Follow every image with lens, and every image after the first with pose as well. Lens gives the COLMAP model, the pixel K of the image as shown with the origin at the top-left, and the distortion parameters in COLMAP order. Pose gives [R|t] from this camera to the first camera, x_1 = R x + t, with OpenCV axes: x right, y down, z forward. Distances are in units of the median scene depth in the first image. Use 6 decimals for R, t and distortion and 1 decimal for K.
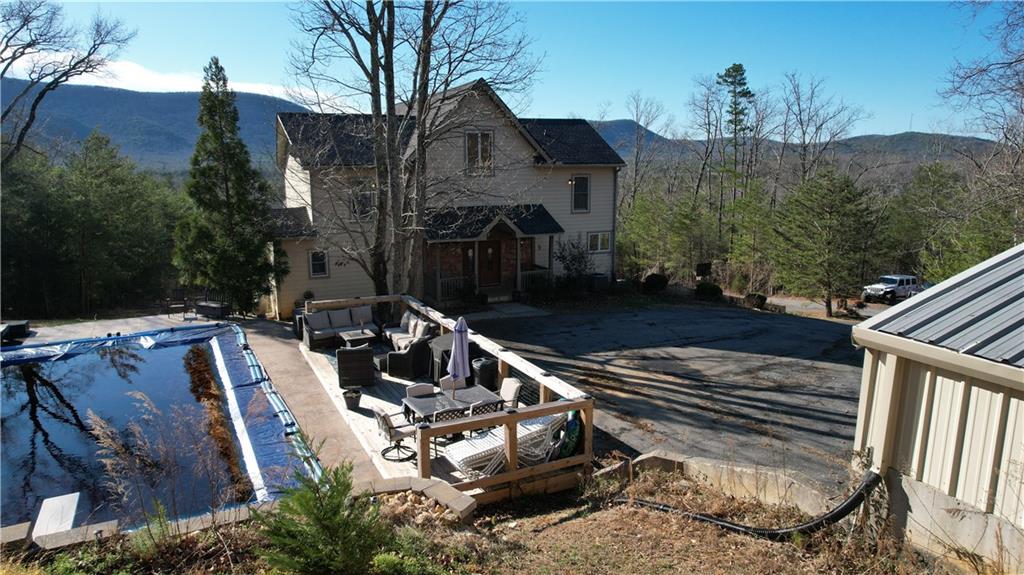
lens RADIAL K [[652.0, 0, 512.0], [0, 652.0, 287.5], [0, 0, 1]] dist [-0.075610, 0.063319]
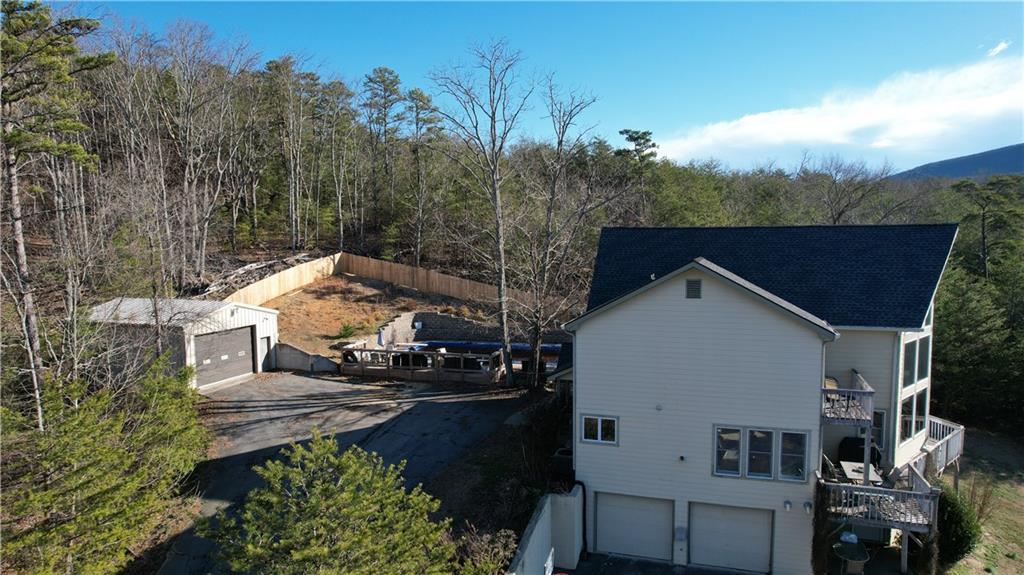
lens RADIAL K [[652.0, 0, 512.0], [0, 652.0, 287.5], [0, 0, 1]] dist [-0.075610, 0.063319]
pose [[-0.690781, 0.062982, -0.720316, 1.174548], [-0.132325, 0.968364, 0.211570, -0.604322], [0.710853, 0.241465, -0.660593, 2.263683]]
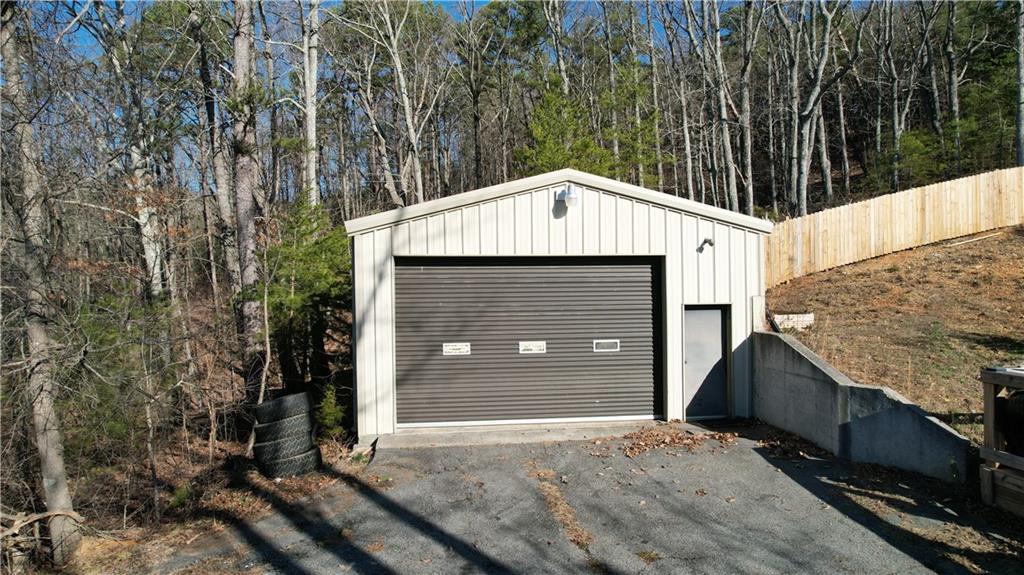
lens RADIAL K [[652.0, 0, 512.0], [0, 652.0, 287.5], [0, 0, 1]] dist [-0.075610, 0.063319]
pose [[-0.951594, 0.011542, 0.307141, 0.227171], [0.071982, 0.979872, 0.186197, -0.051301], [-0.298810, 0.199292, -0.933271, 0.995914]]
